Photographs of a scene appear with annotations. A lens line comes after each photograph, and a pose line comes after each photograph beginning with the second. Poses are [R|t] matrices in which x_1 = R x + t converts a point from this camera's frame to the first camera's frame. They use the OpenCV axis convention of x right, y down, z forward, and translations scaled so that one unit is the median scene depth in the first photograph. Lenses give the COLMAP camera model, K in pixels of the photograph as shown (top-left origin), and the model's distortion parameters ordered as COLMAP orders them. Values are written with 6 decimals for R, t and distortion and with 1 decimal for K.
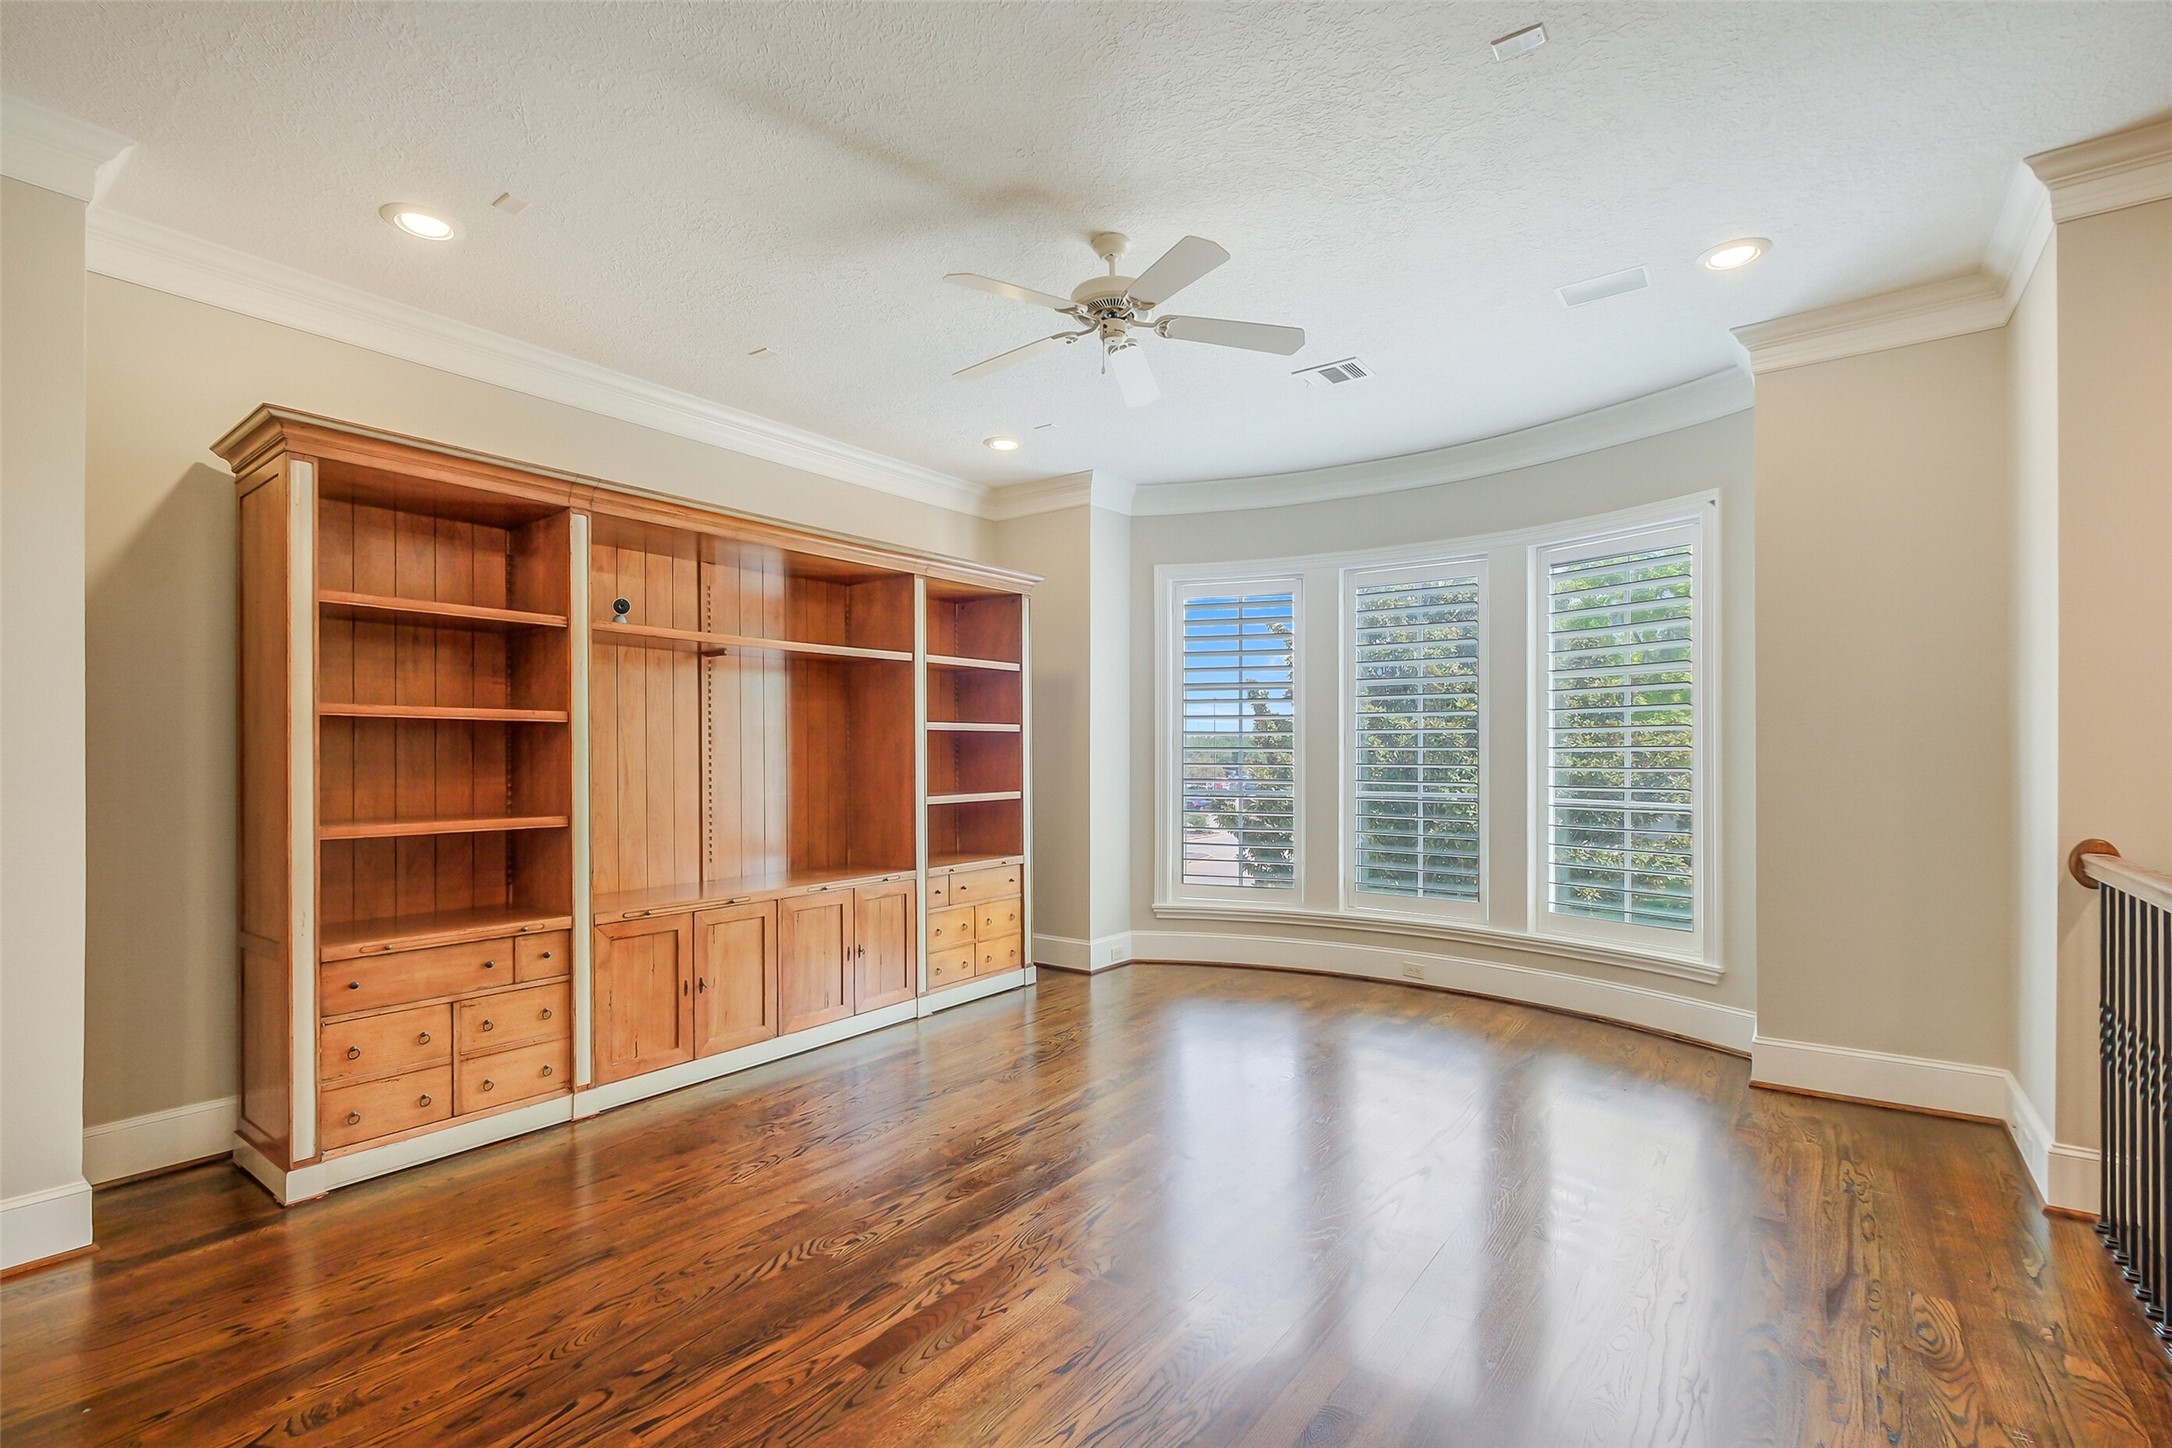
lens RADIAL K [[975.4, 0, 1095.8], [0, 975.4, 750.1], [0, 0, 1]] dist [0.001189, -0.000139]
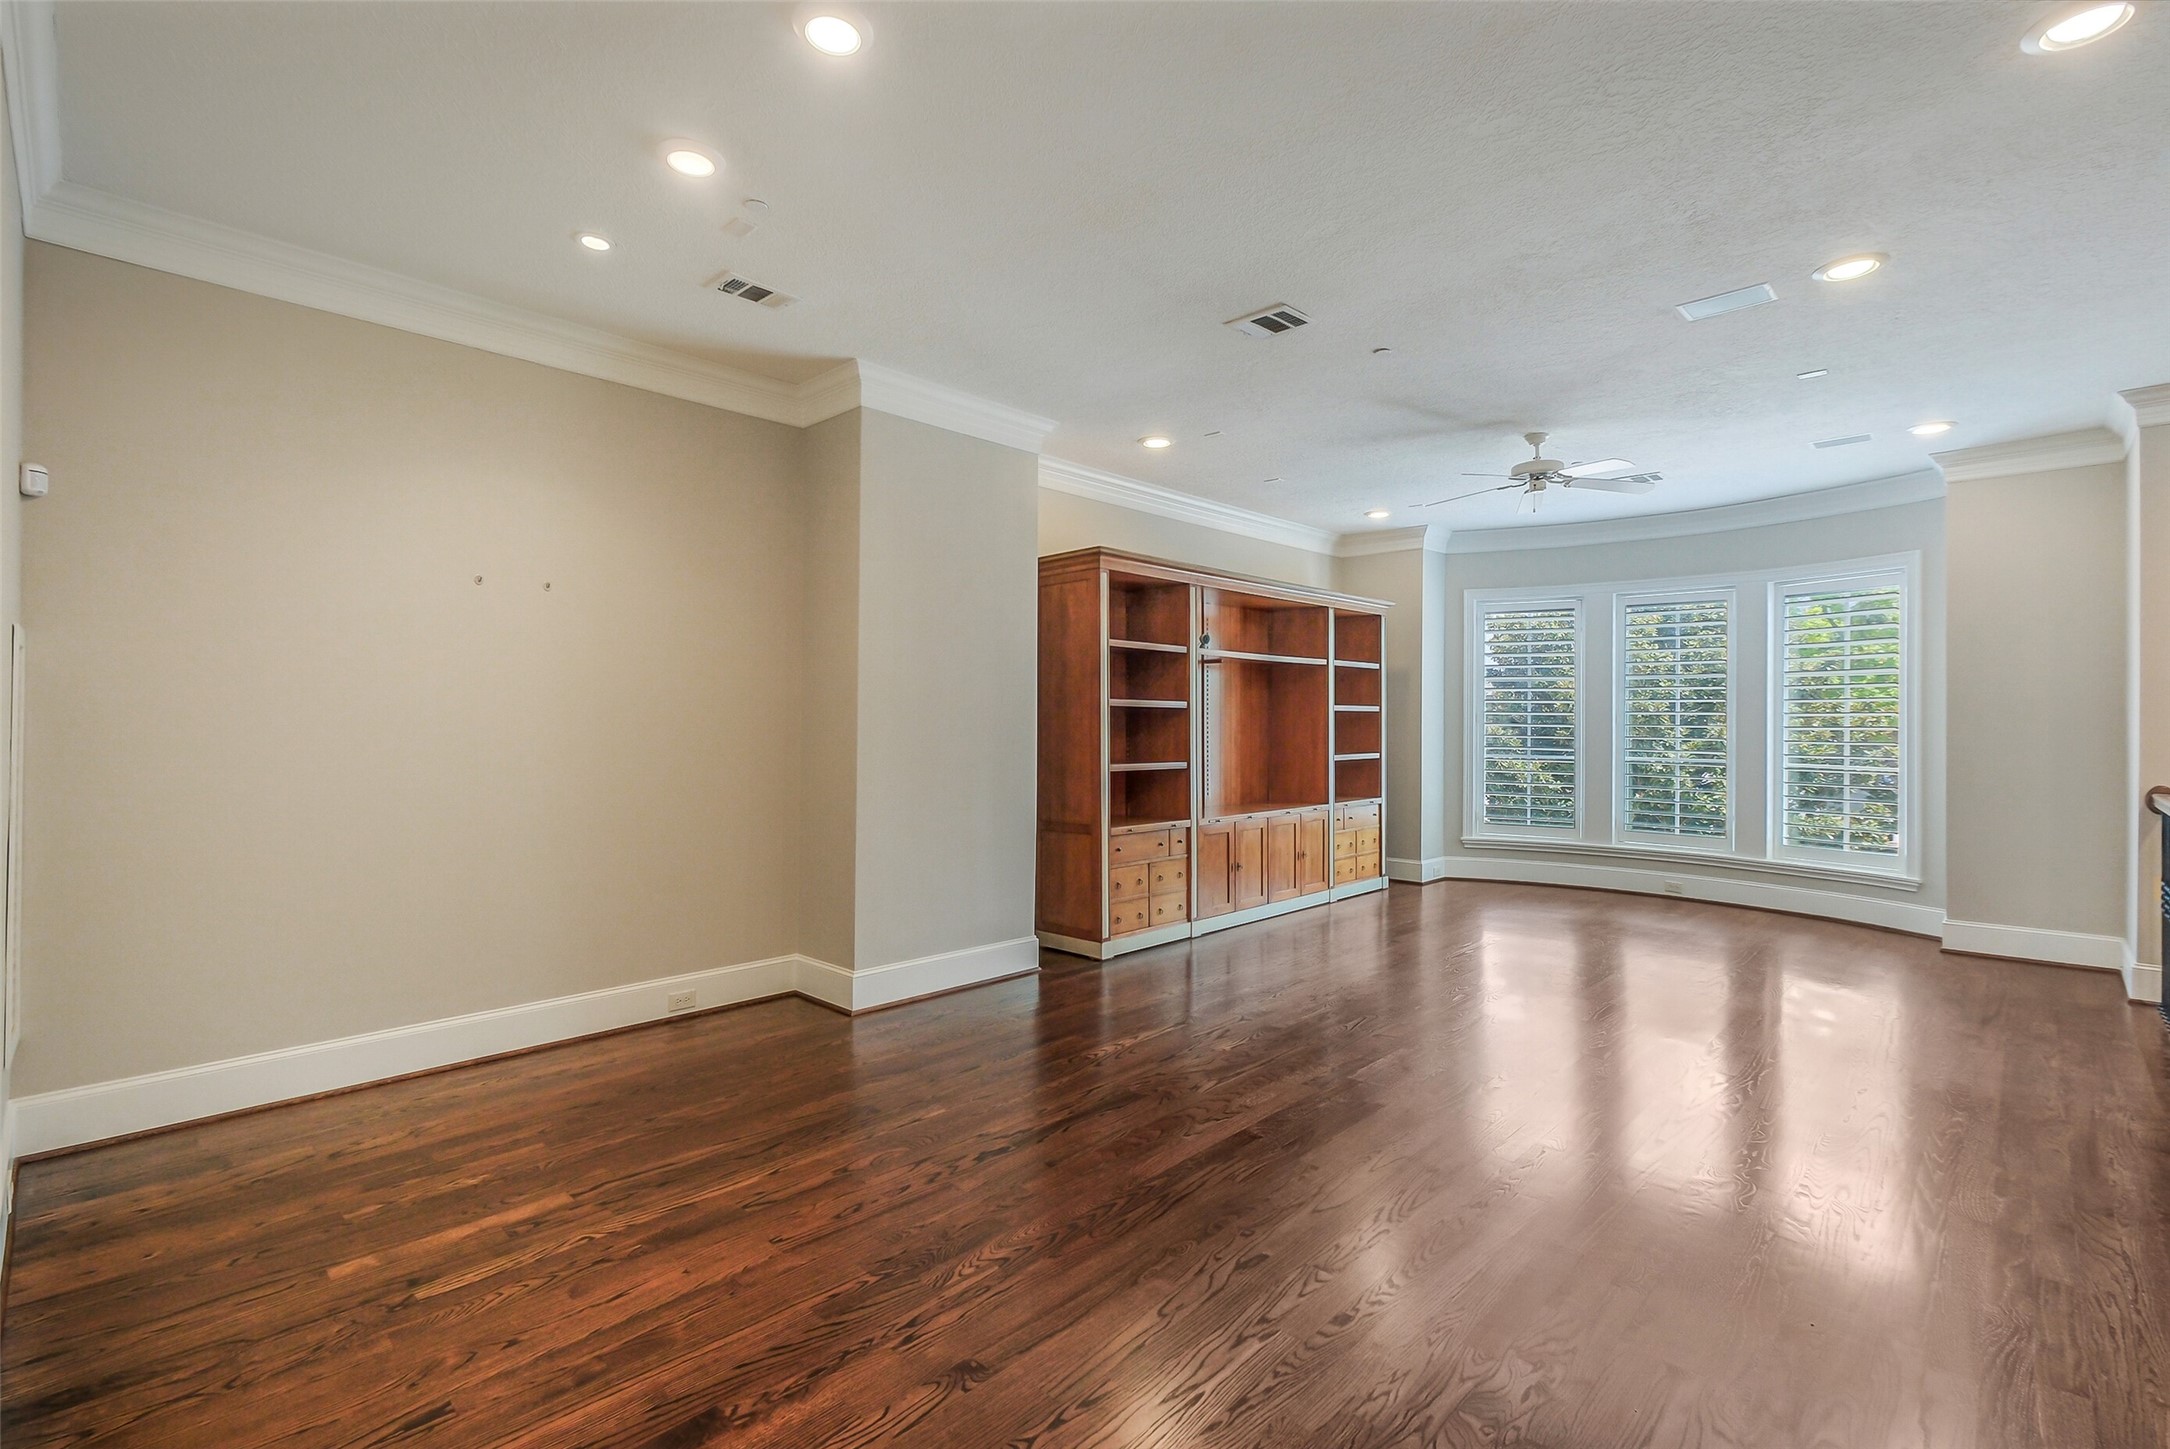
lens RADIAL K [[970.7, 0, 1088.8], [0, 970.7, 714.7], [0, 0, 1]] dist [-0.002174, -0.000418]
pose [[0.991107, 0.008279, -0.132809, -0.434882], [-0.008647, 0.999960, -0.002193, -0.010241], [0.132785, 0.003322, 0.991139, -0.653391]]
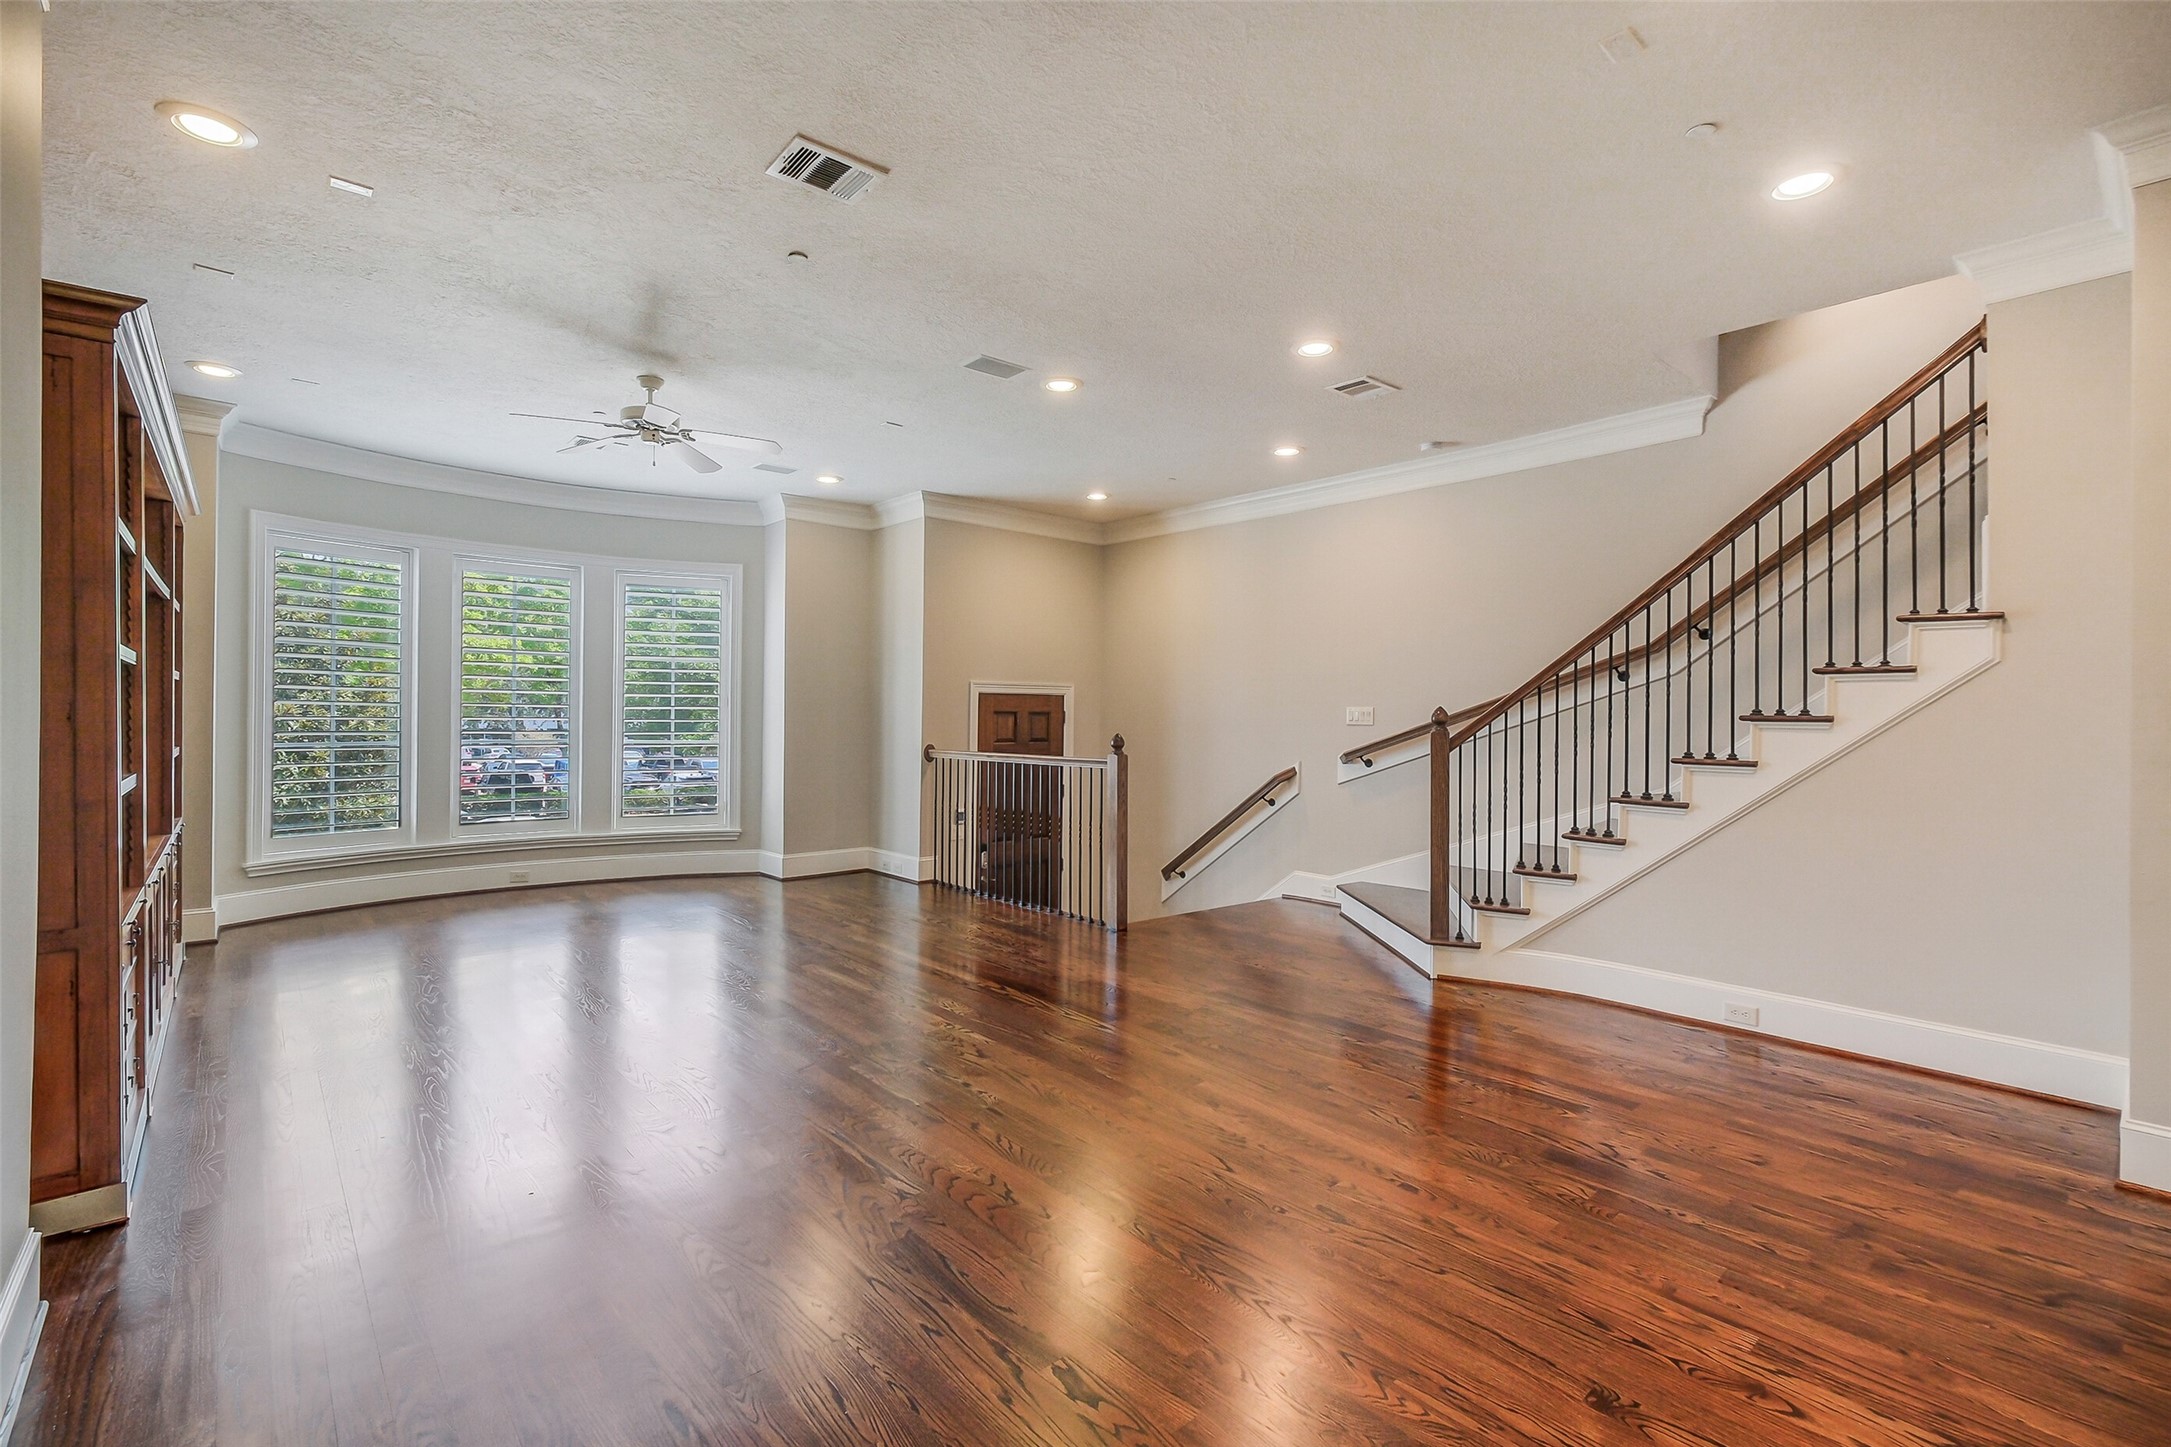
lens RADIAL K [[970.9, 0, 1084.0], [0, 970.9, 712.1], [0, 0, 1]] dist [0.002124, 0.000538]
pose [[0.216954, 0.007754, 0.976151, -1.074052], [-0.013025, 0.999902, -0.005047, 0.006305], [-0.976095, -0.011619, 0.217034, -0.011551]]
